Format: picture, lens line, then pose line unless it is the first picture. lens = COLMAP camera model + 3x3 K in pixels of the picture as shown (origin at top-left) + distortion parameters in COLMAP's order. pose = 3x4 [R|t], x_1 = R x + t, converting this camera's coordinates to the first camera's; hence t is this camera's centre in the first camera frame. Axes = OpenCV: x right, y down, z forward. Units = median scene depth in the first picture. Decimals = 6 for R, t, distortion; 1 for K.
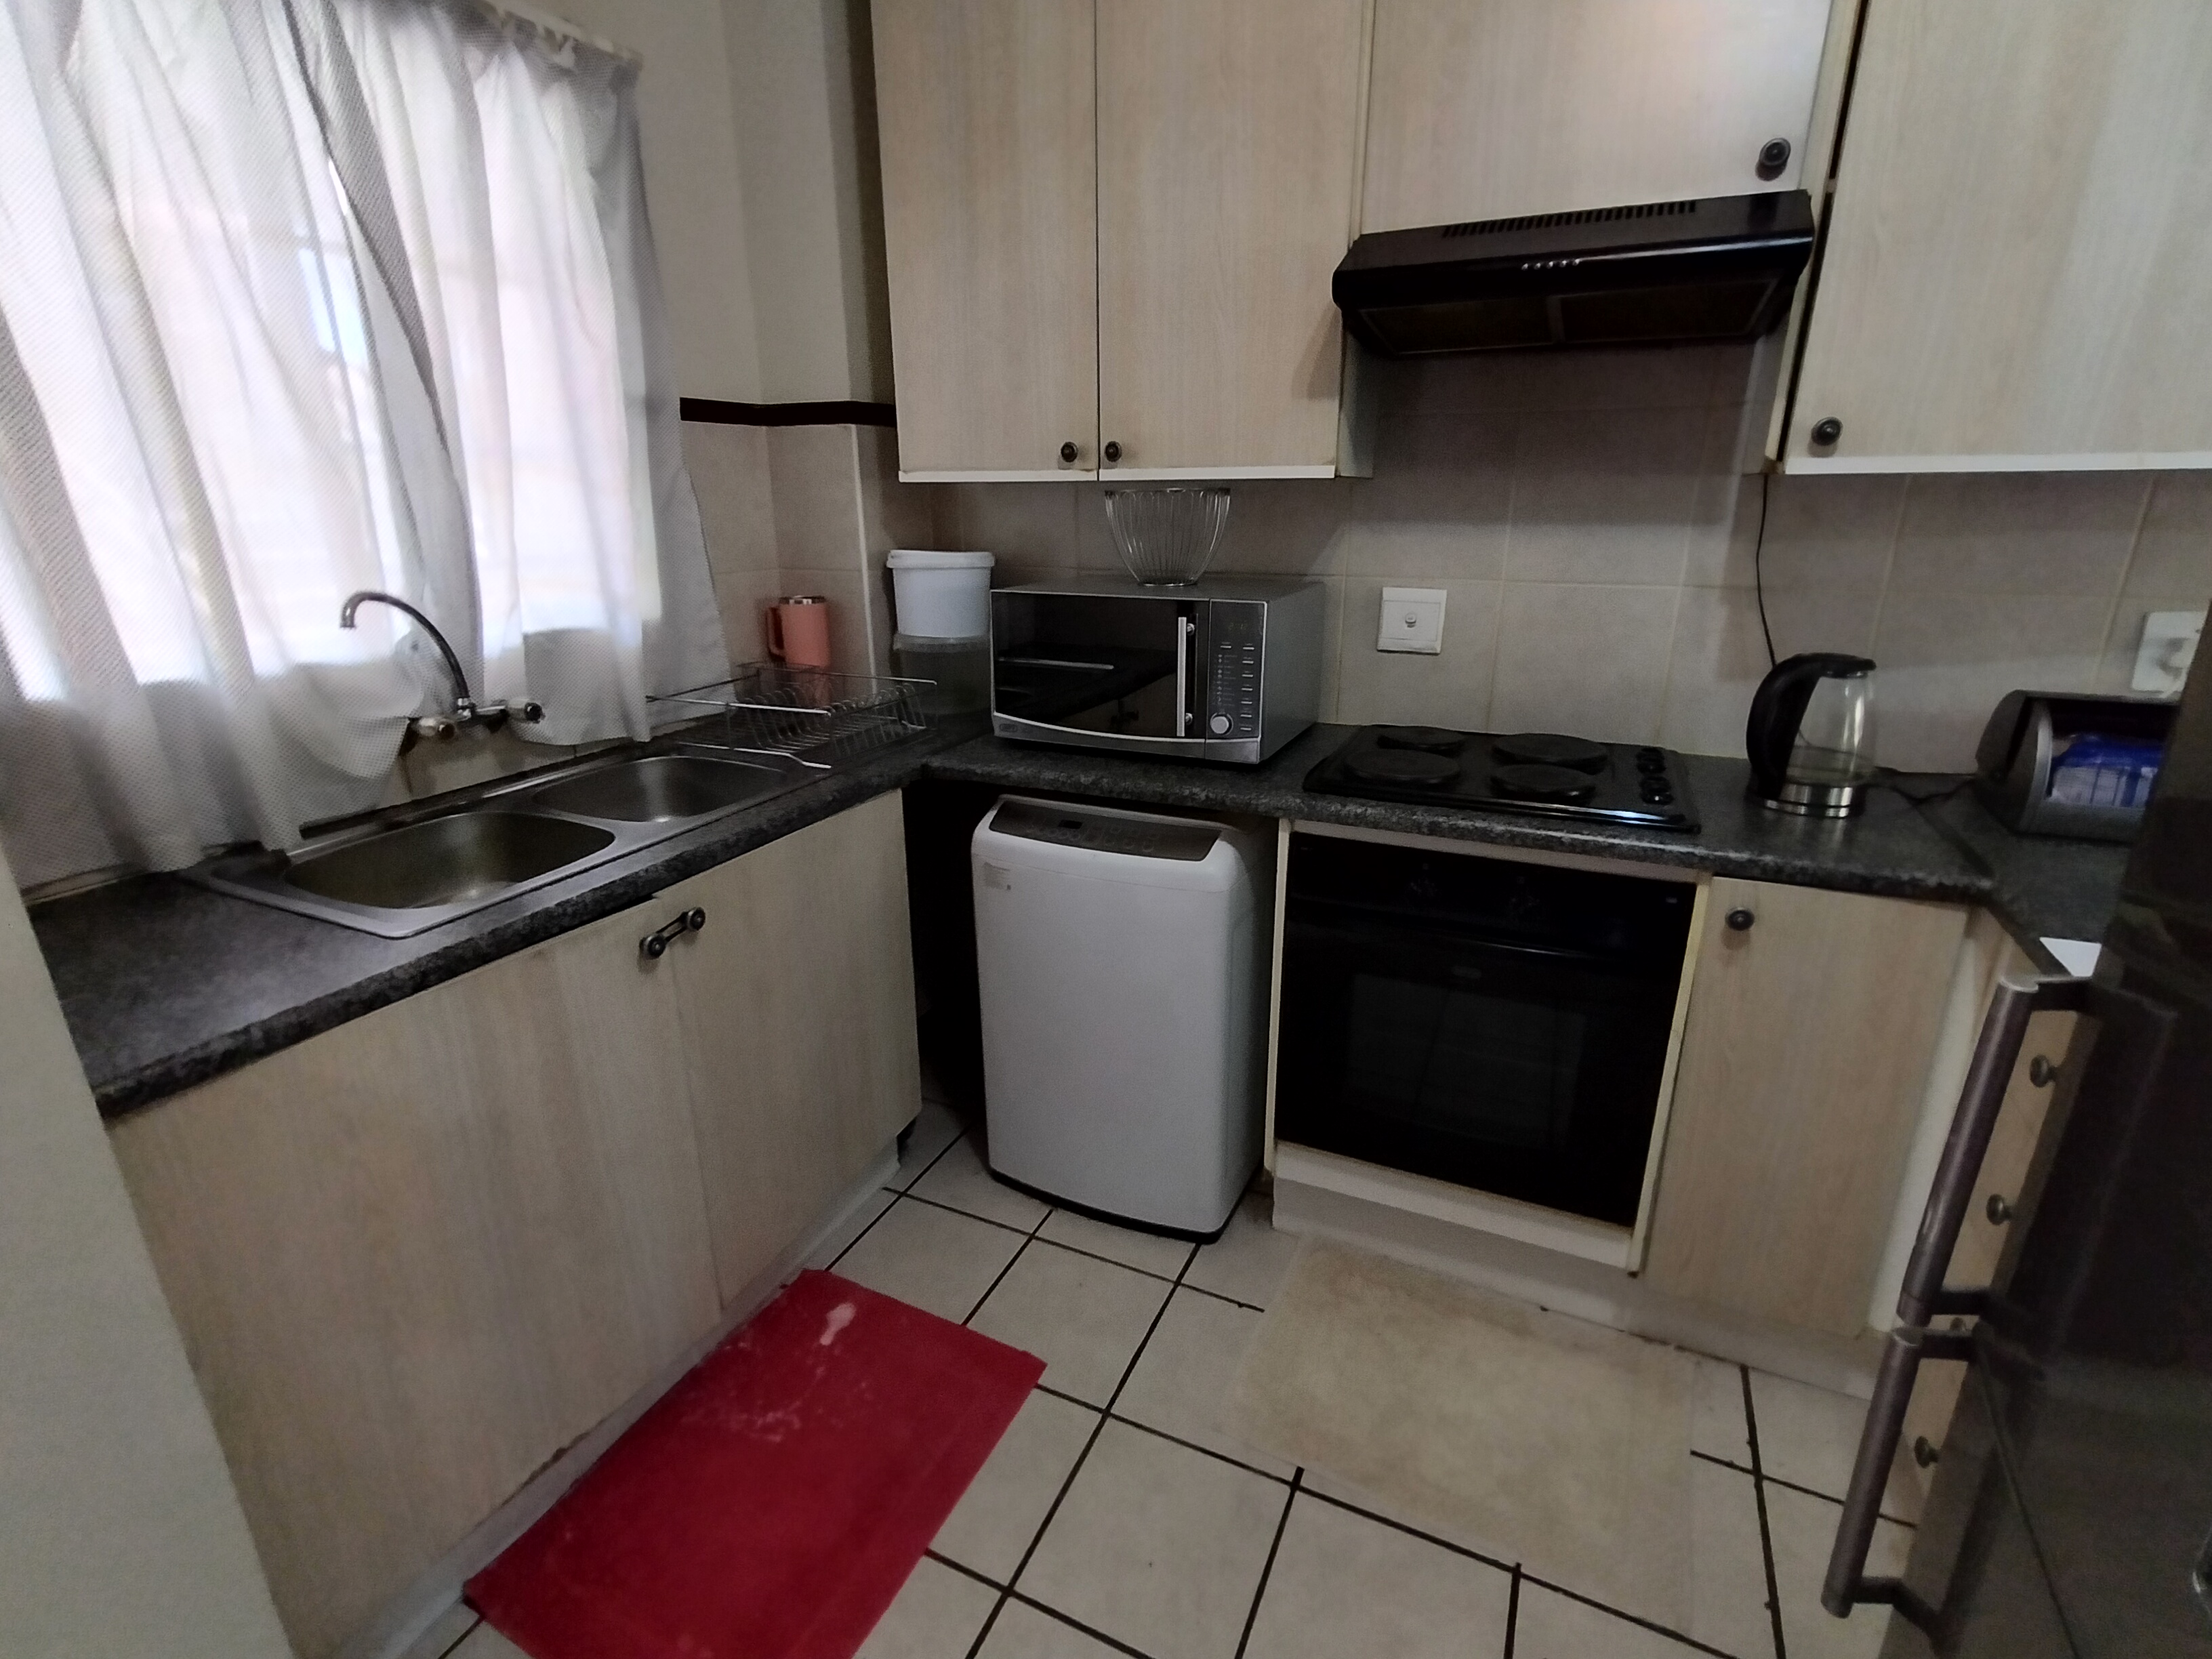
lens RADIAL K [[1027.0, 0, 1109.8], [0, 1027.0, 842.1], [0, 0, 1]] dist [-0.000803, 0.001248]
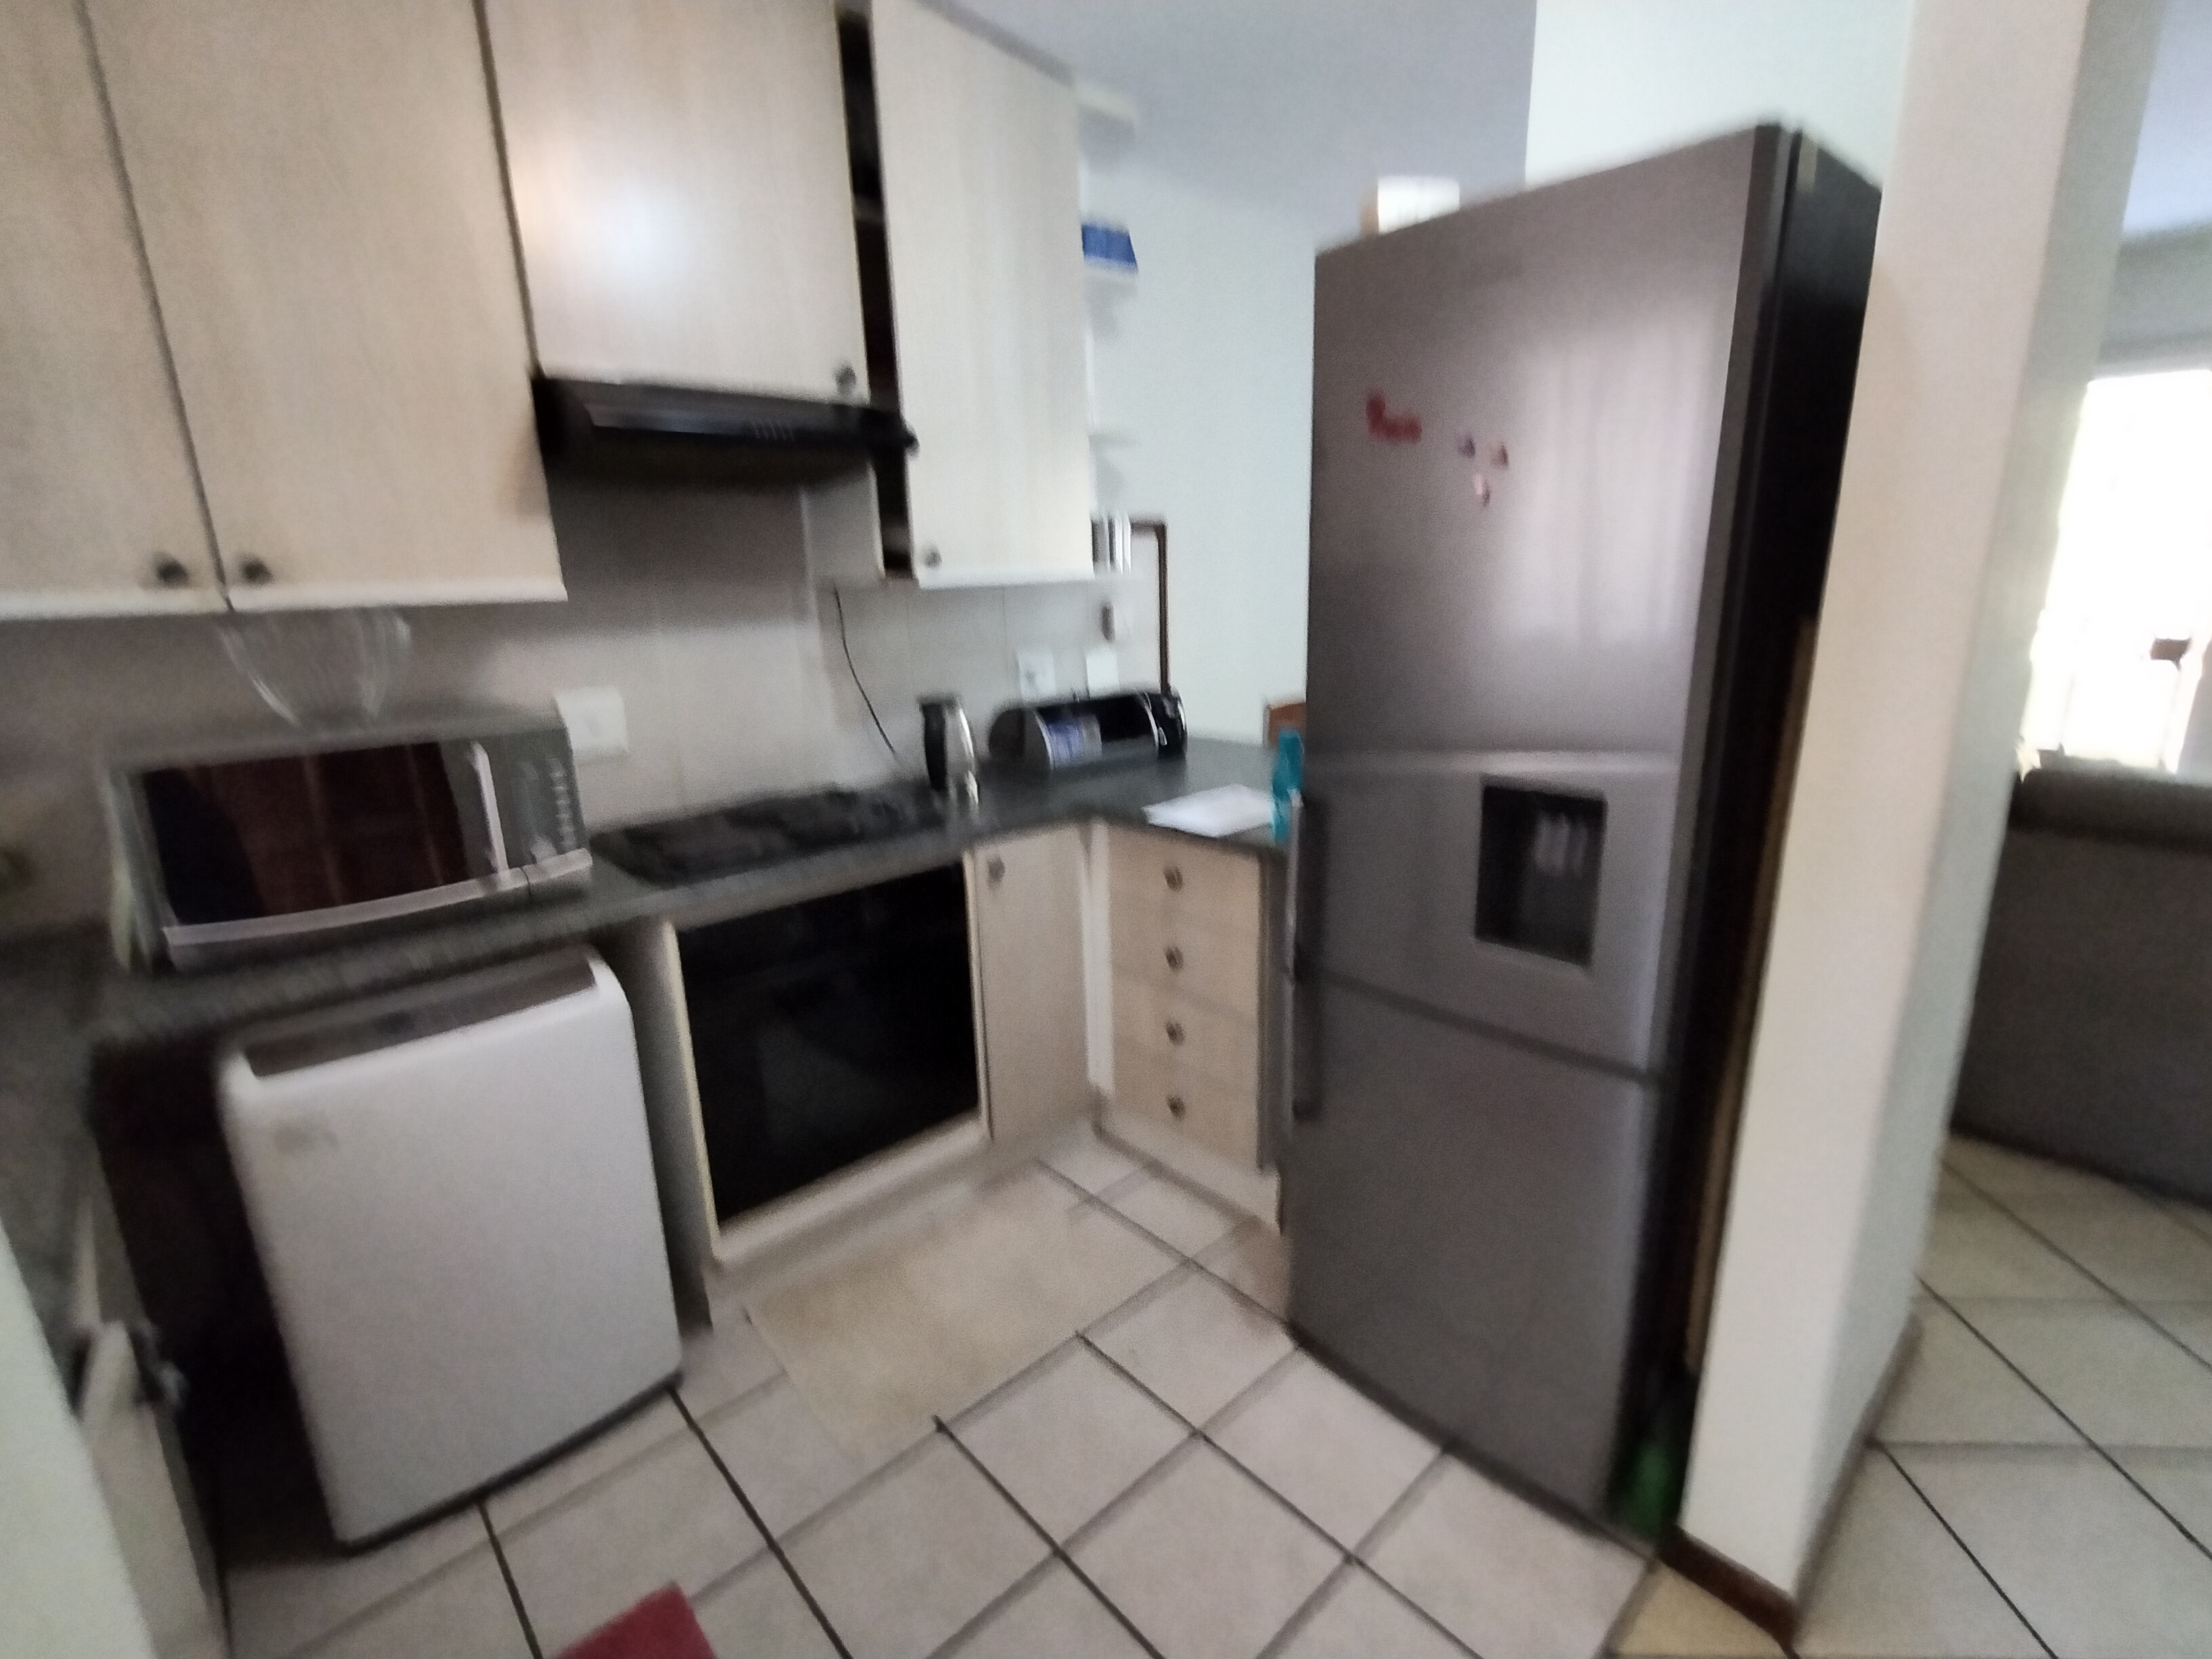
lens RADIAL K [[1027.0, 0, 1109.8], [0, 1027.0, 842.1], [0, 0, 1]] dist [-0.000803, 0.001248]
pose [[0.388478, -0.245274, 0.888215, -0.502405], [0.319576, 0.939958, 0.119790, -0.066916], [-0.864266, 0.237316, 0.443537, 0.126605]]
